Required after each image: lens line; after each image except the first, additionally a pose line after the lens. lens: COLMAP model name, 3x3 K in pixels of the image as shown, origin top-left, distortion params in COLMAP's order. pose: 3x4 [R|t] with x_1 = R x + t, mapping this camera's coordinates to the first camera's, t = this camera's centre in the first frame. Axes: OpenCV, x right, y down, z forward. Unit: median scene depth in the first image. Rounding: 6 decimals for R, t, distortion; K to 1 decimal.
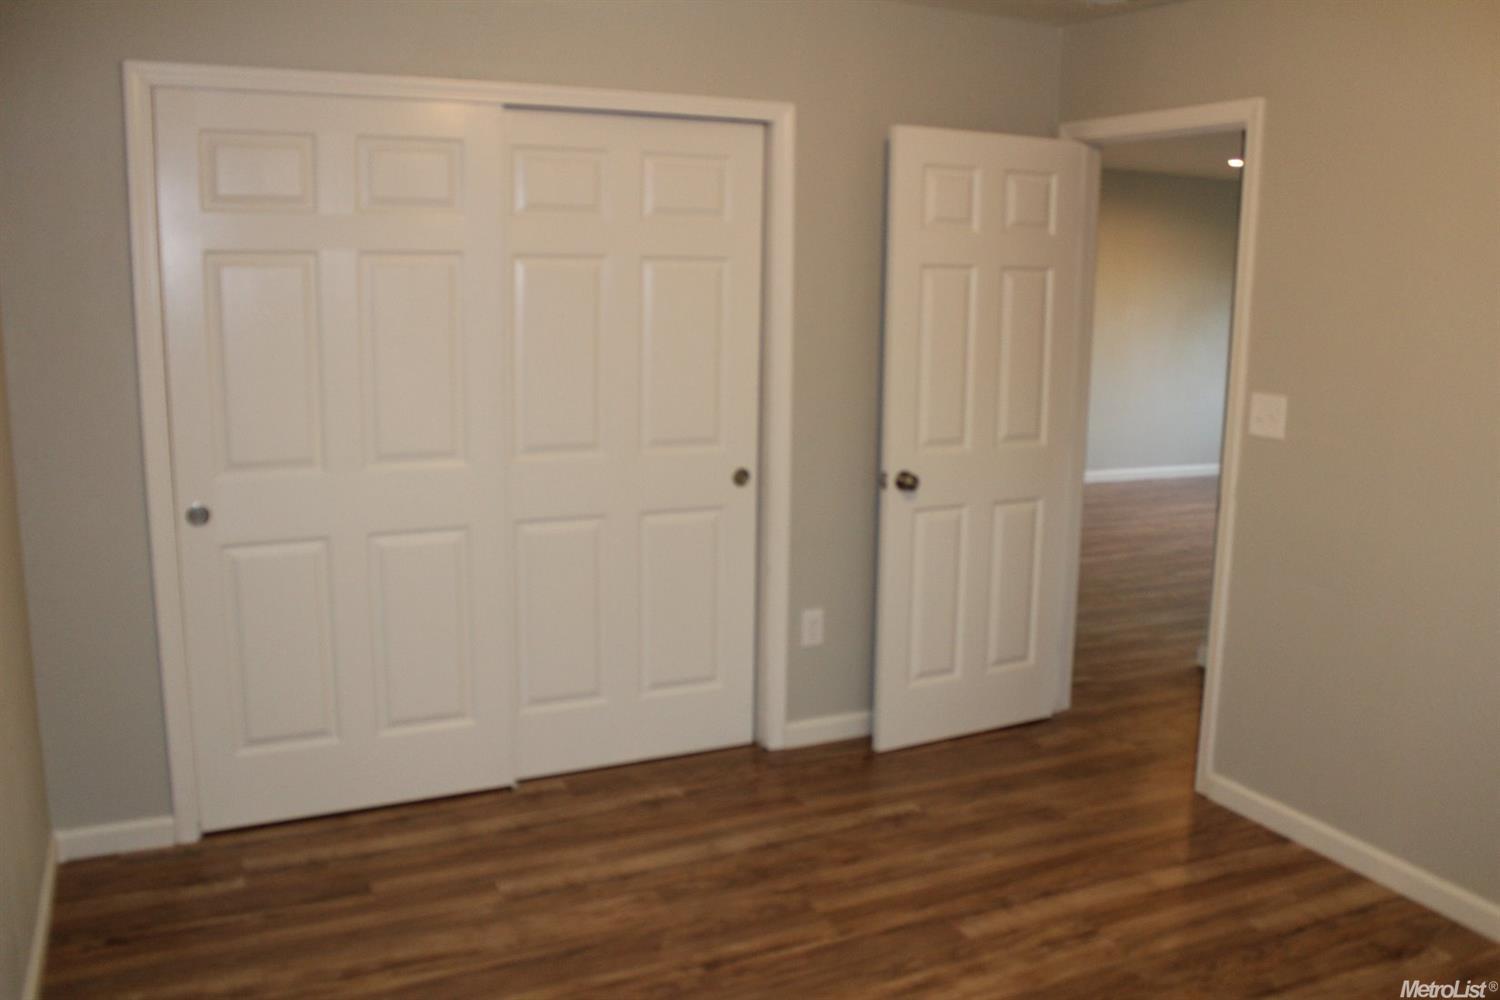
lens RADIAL K [[1296.2, 0, 746.2], [0, 1296.2, 493.9], [0, 0, 1]] dist [-0.094826, 0.014432]
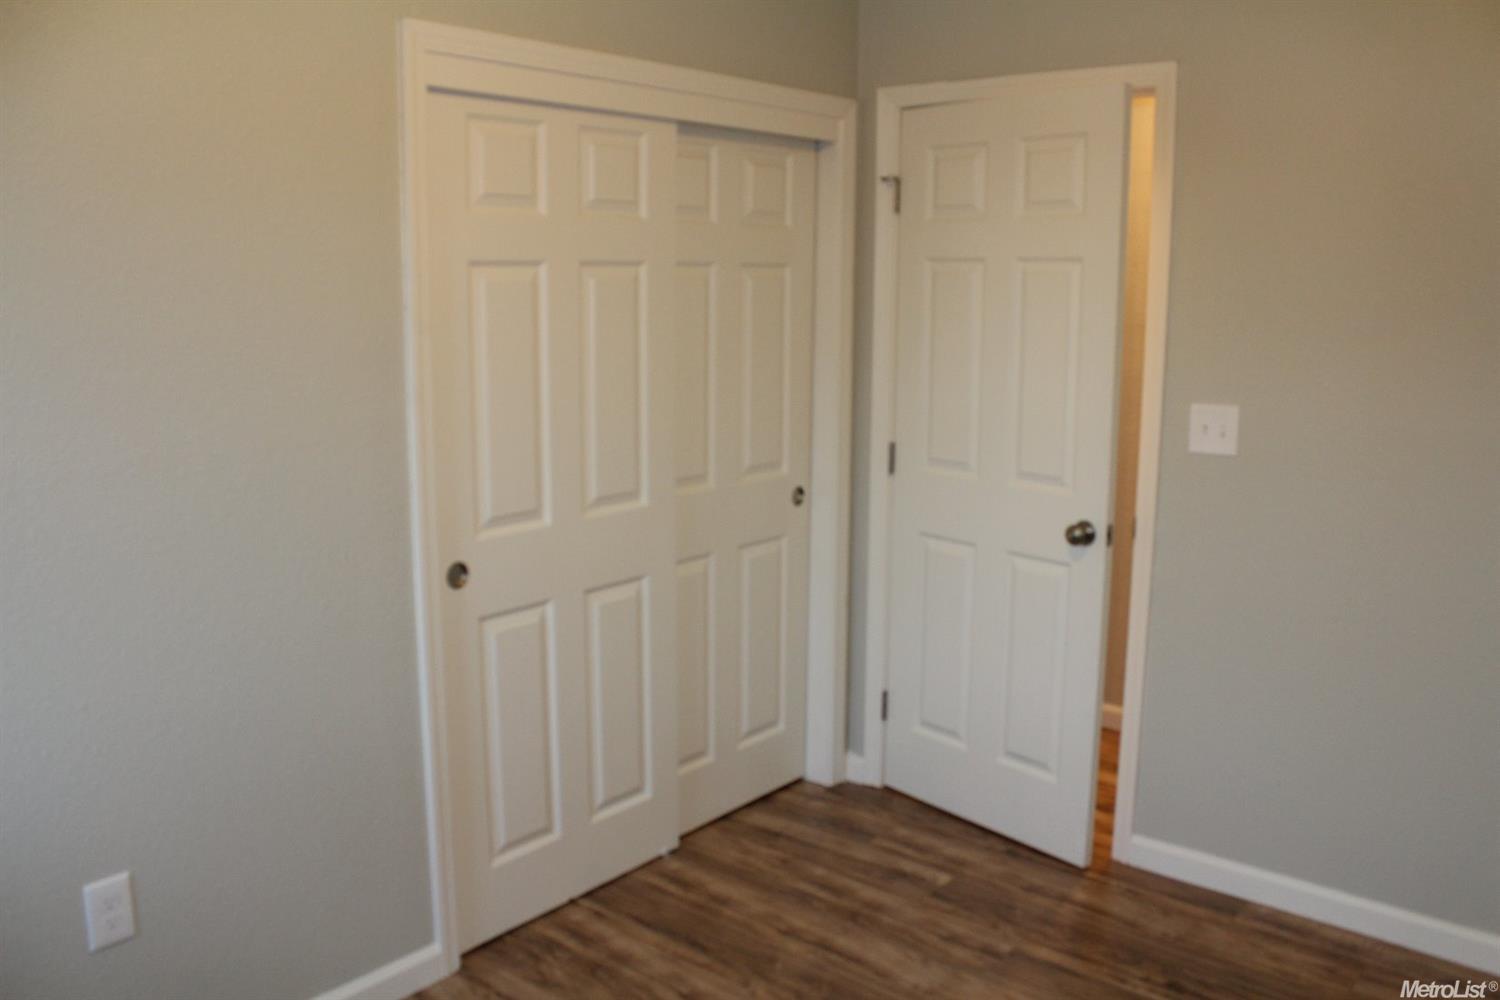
lens RADIAL K [[1296.2, 0, 744.7], [0, 1296.2, 493.4], [0, 0, 1]] dist [-0.094826, 0.014432]
pose [[0.426884, 0.147167, -0.892251, 0.615361], [-0.153288, 0.984167, 0.088989, -0.078993], [0.891220, 0.098783, 0.442684, 0.482912]]
